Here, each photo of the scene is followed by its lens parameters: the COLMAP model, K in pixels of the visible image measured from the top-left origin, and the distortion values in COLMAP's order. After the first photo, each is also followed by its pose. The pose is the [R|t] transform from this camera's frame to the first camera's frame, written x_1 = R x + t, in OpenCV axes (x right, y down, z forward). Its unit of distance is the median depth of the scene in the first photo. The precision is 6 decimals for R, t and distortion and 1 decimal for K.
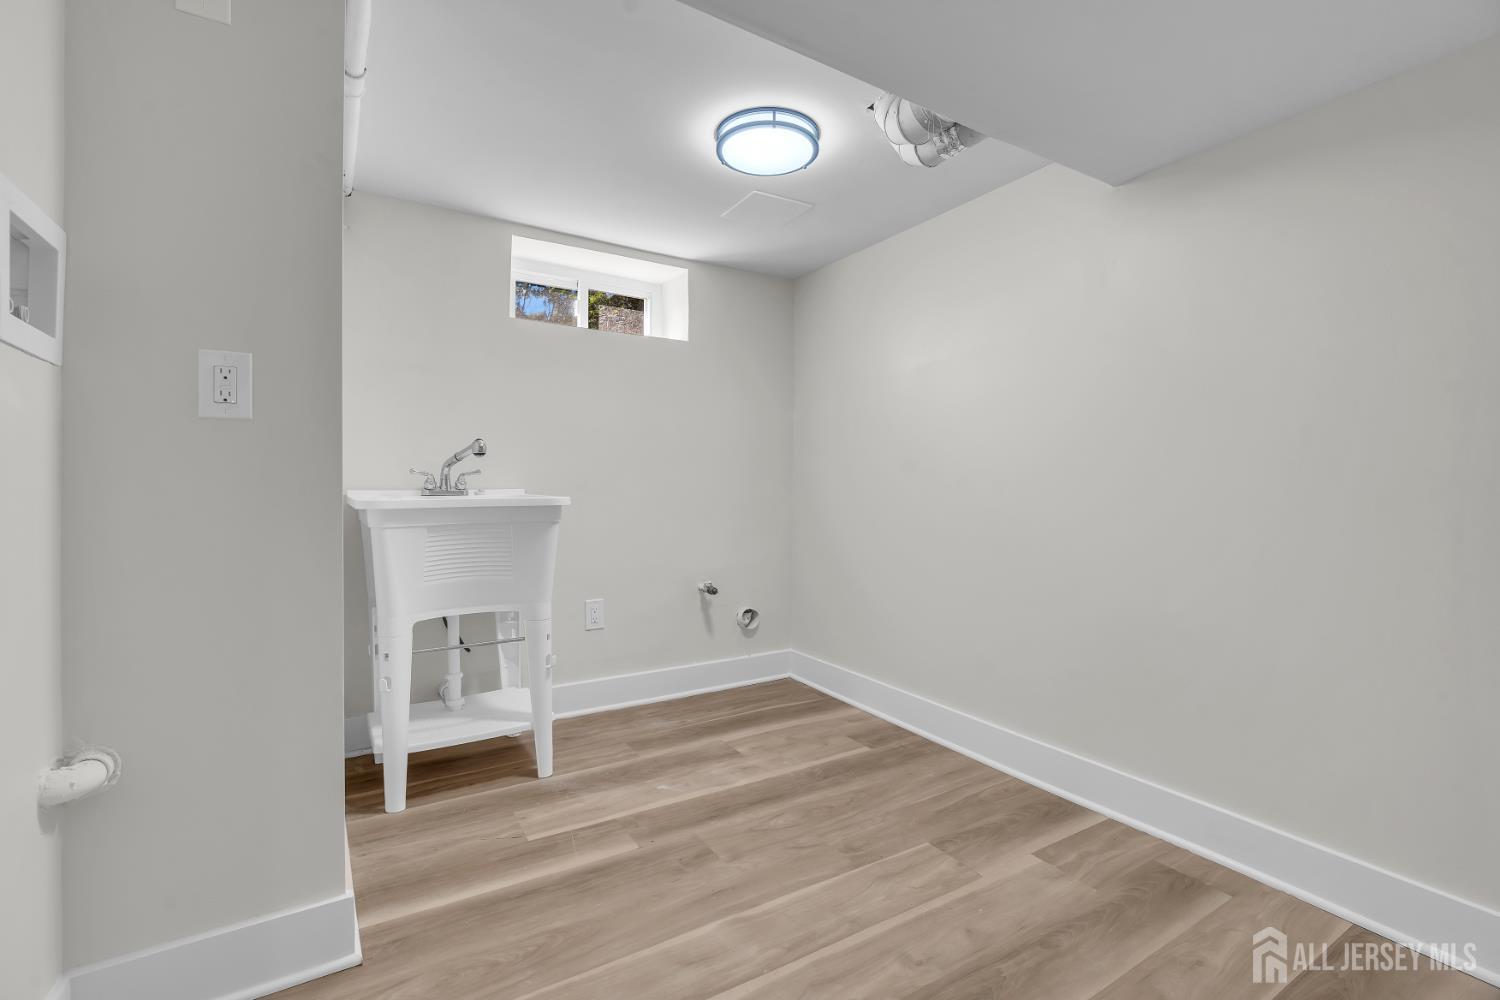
lens RADIAL K [[676.7, 0, 750.0], [0, 676.7, 500.0], [0, 0, 1]] dist [-0.014074, 0.007028]
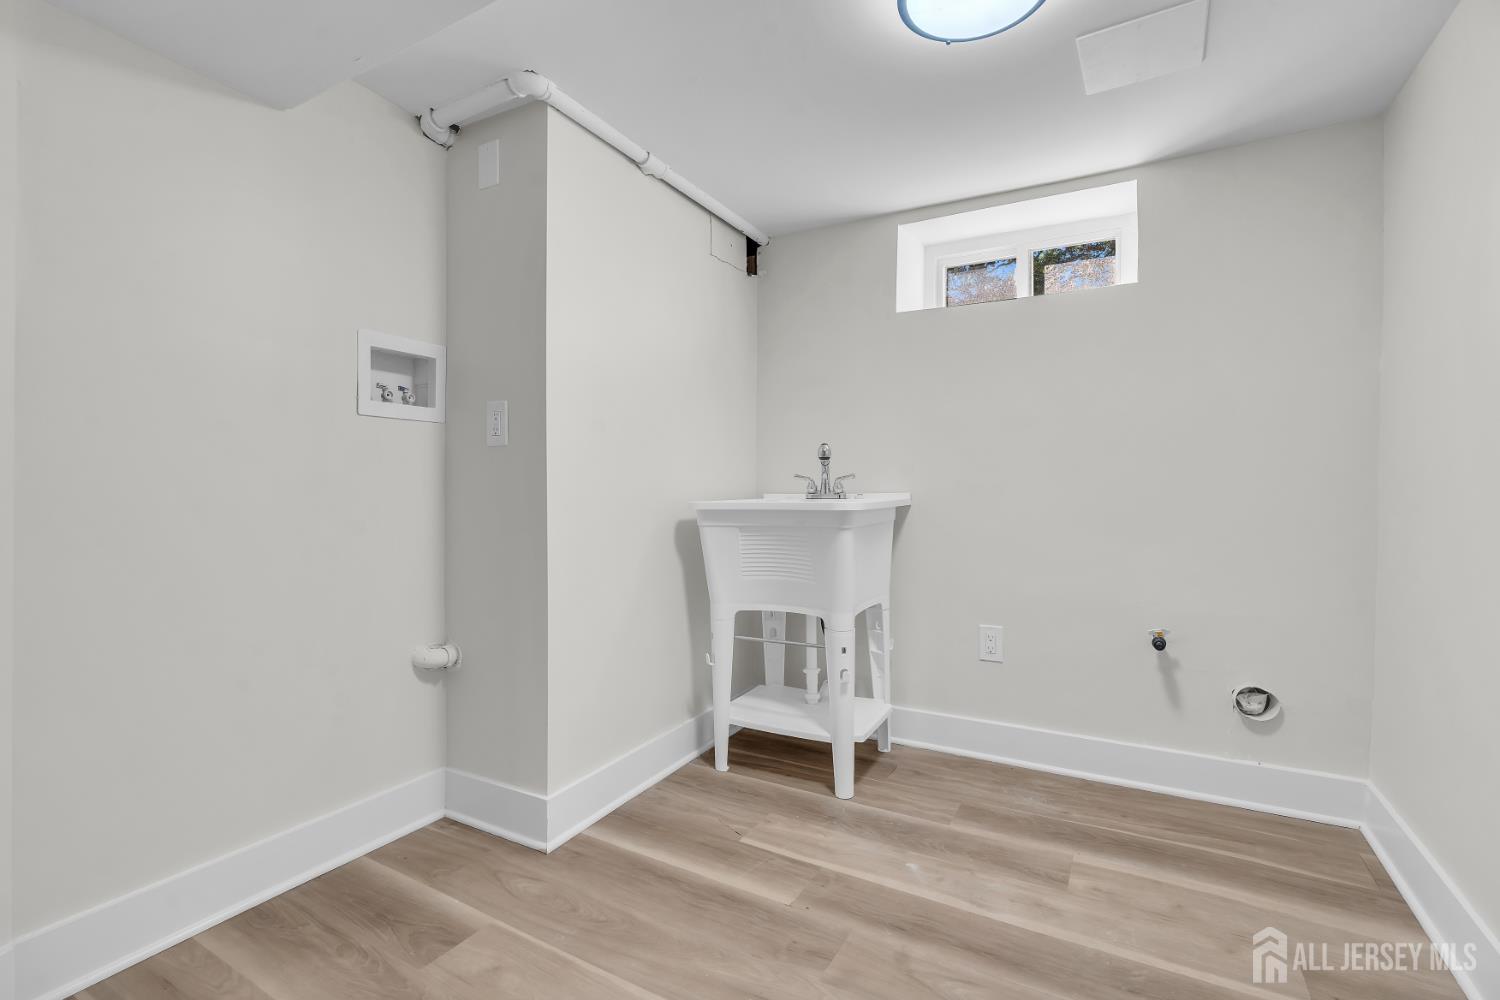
lens RADIAL K [[676.7, 0, 750.0], [0, 676.7, 500.0], [0, 0, 1]] dist [-0.014074, 0.007028]
pose [[0.471071, 0.009679, -0.882042, 0.441446], [-0.014594, 0.999888, 0.003178, -0.006564], [0.881975, 0.011376, 0.471159, 0.416245]]
